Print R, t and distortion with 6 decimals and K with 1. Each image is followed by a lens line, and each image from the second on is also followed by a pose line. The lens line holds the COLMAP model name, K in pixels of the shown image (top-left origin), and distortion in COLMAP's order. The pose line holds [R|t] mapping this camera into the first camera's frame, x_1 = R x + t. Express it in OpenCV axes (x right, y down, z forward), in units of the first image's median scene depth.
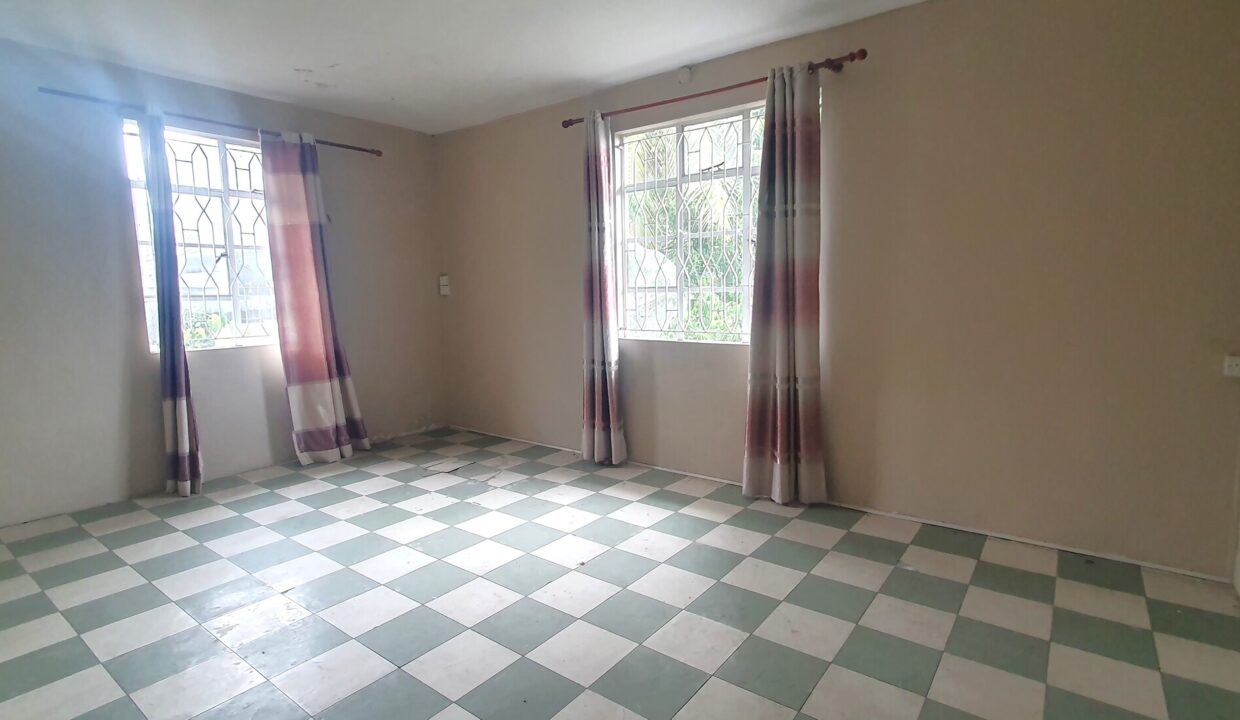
lens RADIAL K [[610.9, 0, 626.9], [0, 610.9, 357.1], [0, 0, 1]] dist [0.022674, -0.010176]
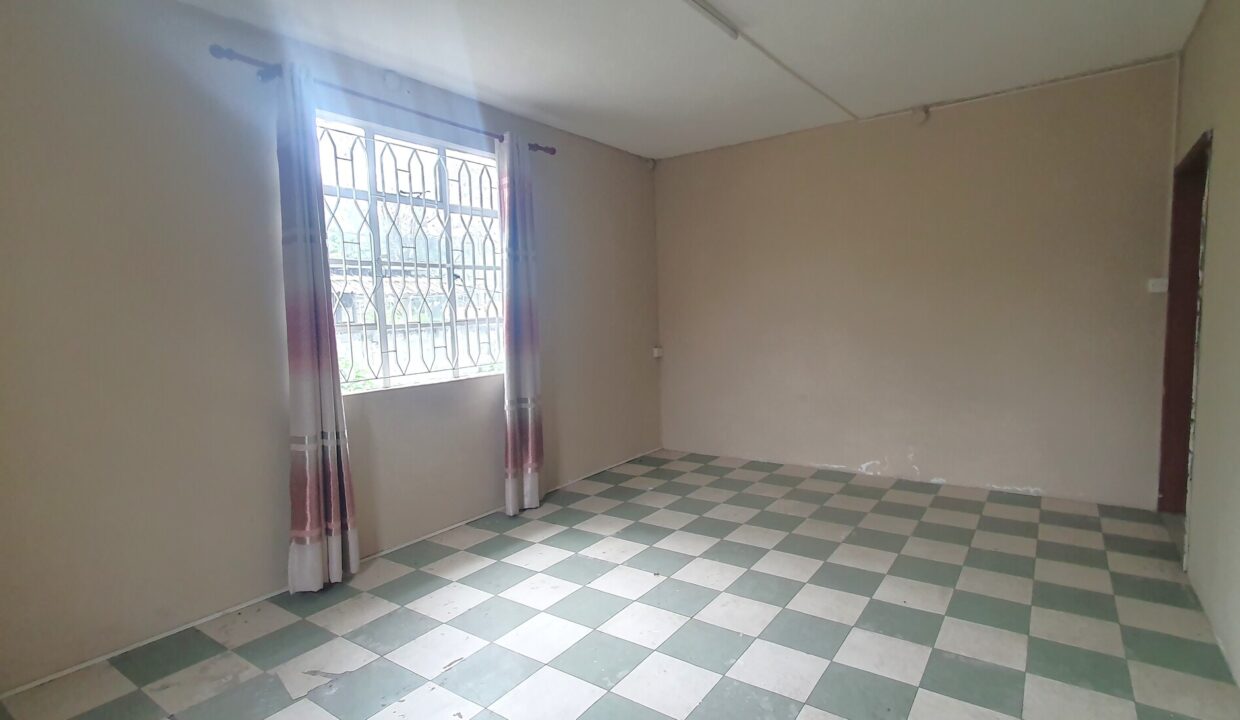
lens RADIAL K [[610.9, 0, 627.1], [0, 610.9, 361.1], [0, 0, 1]] dist [0.022674, -0.010176]
pose [[-0.051691, -0.058766, 0.996933, -0.949529], [0.135392, 0.988638, 0.065297, -0.092710], [-0.989443, 0.138352, -0.043147, 0.885786]]
